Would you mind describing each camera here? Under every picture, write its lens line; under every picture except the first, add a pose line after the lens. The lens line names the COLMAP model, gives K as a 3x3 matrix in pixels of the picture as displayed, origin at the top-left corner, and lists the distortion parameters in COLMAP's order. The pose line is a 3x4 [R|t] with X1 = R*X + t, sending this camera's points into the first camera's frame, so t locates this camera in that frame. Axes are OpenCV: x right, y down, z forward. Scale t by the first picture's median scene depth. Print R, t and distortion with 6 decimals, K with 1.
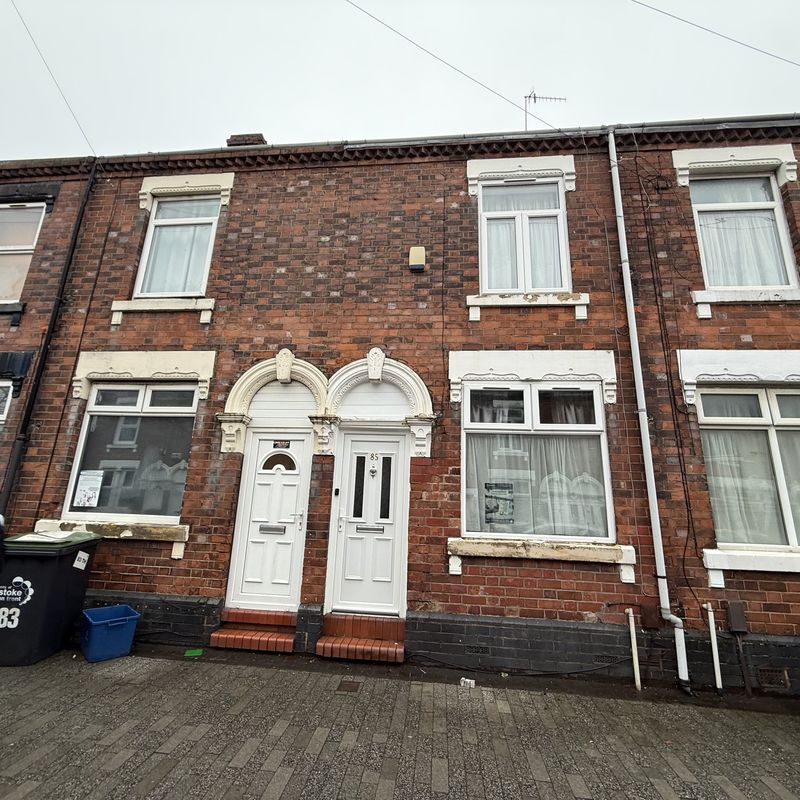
lens RADIAL K [[427.6, 0, 393.0], [0, 427.6, 395.2], [0, 0, 1]] dist [-0.001395, 0.000866]
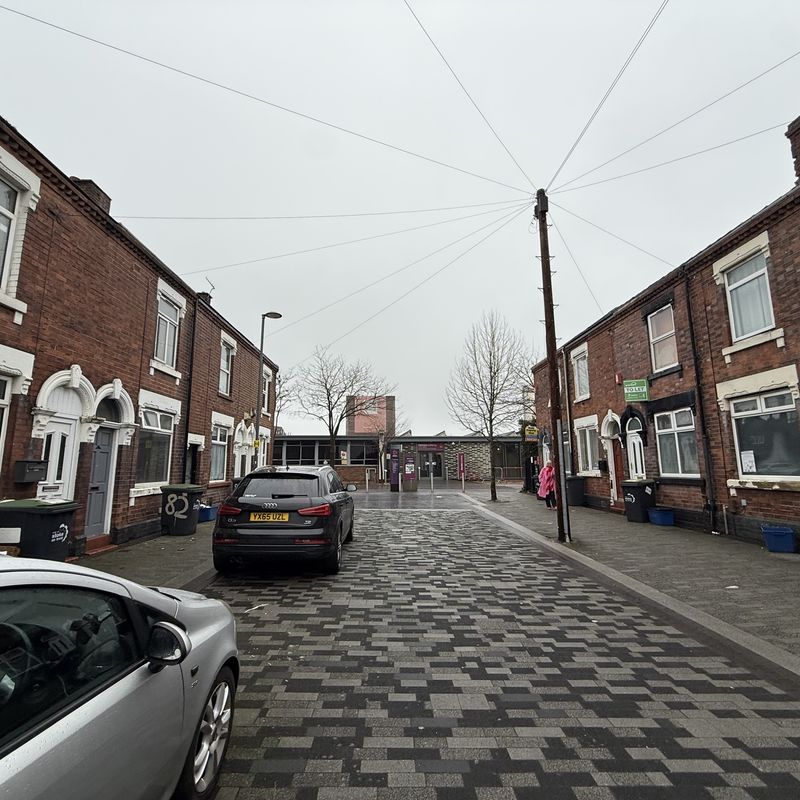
lens RADIAL K [[427.6, 0, 397.5], [0, 427.6, 395.6], [0, 0, 1]] dist [-0.001395, 0.000866]
pose [[0.142257, -0.202720, -0.968849, 0.792159], [0.263878, 0.951148, -0.160270, -0.127910], [0.954008, -0.232858, 0.188801, -0.594998]]
